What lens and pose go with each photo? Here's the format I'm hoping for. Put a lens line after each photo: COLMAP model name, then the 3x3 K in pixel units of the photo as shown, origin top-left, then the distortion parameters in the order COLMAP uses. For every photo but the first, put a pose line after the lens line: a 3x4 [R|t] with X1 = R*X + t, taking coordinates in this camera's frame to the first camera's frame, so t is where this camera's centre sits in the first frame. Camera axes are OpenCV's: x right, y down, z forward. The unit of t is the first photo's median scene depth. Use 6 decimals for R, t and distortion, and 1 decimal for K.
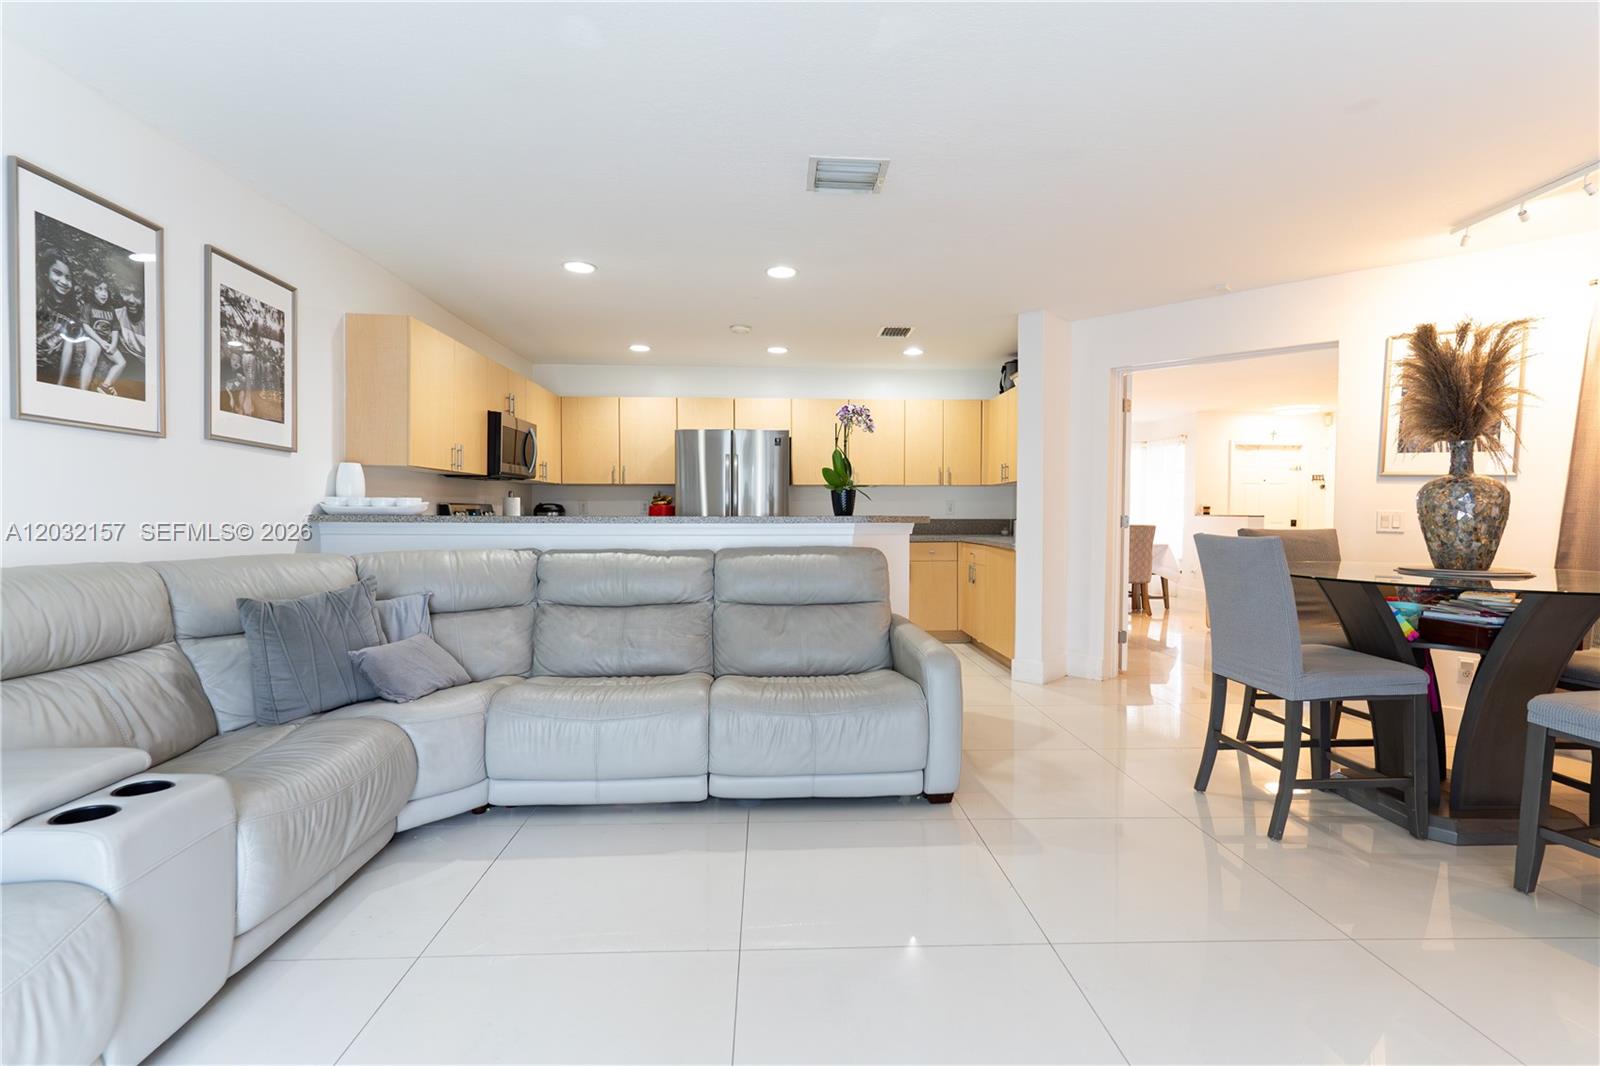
lens RADIAL K [[765.5, 0, 800.0], [0, 765.5, 533.0], [0, 0, 1]] dist [-0.000049, -0.000232]
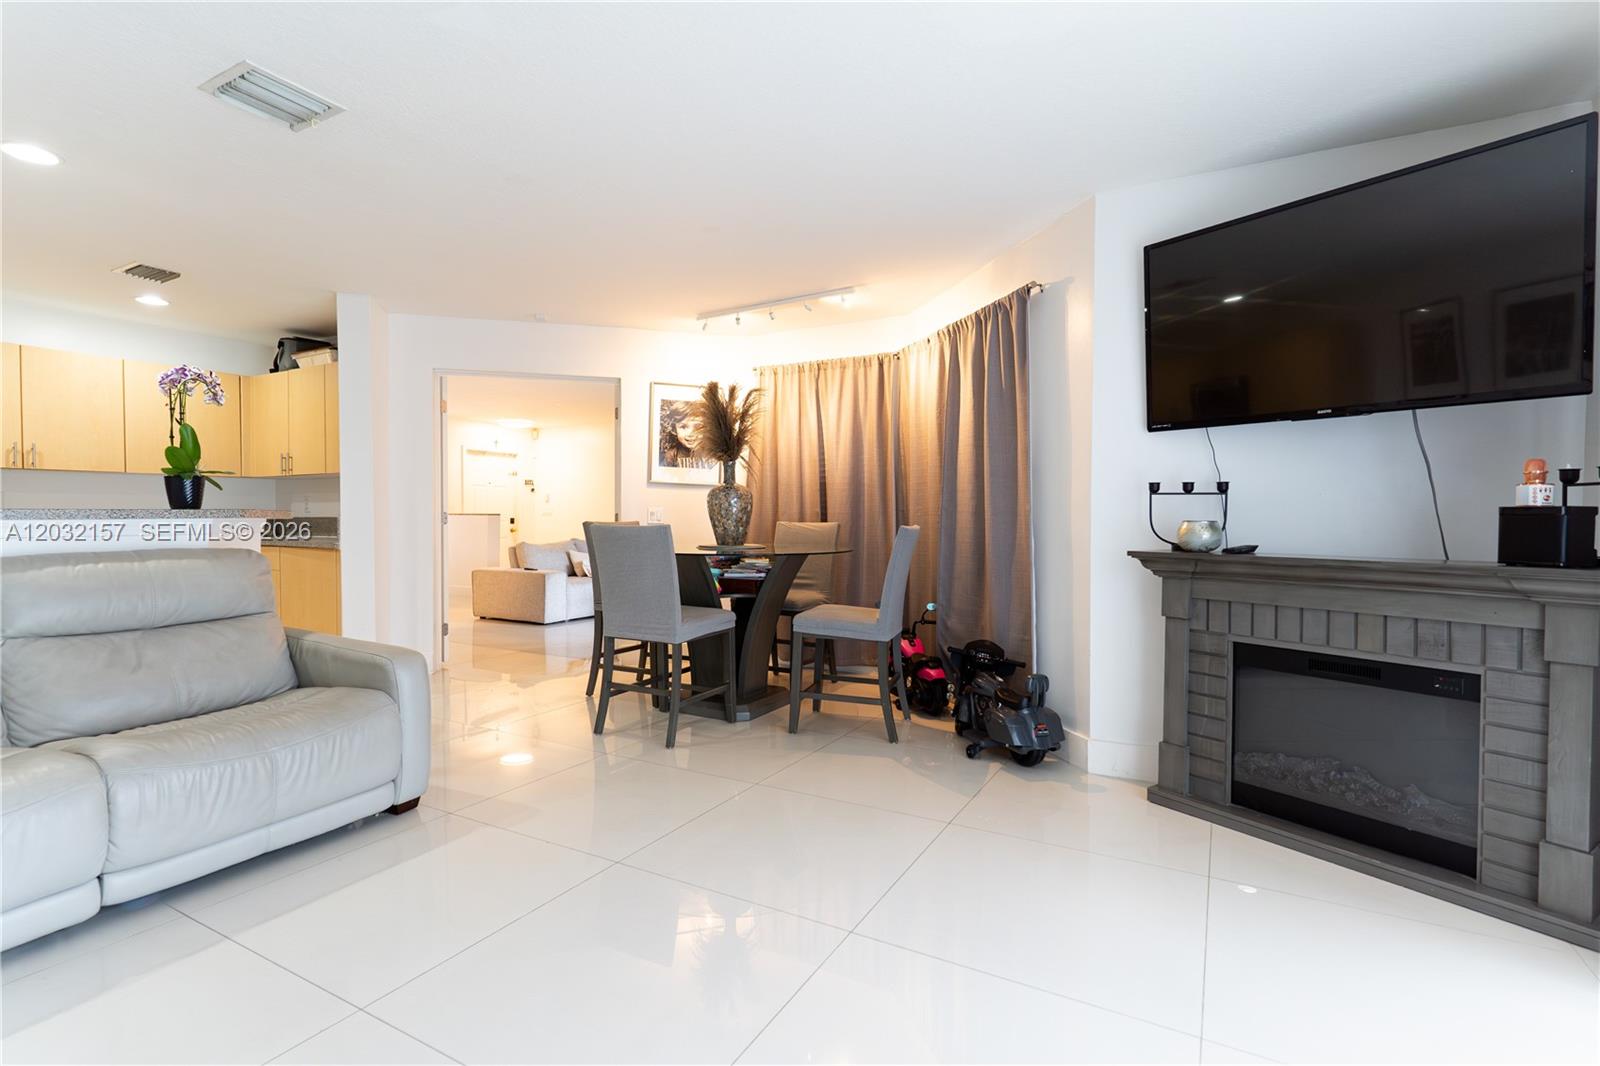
lens RADIAL K [[754.4, 0, 800.0], [0, 754.4, 533.0], [0, 0, 1]] dist [-0.003945, -0.000839]
pose [[0.520519, -0.021422, 0.853581, -0.329040], [0.022237, 0.999686, 0.011528, 0.007916], [-0.853560, 0.012981, 0.520832, 0.087785]]
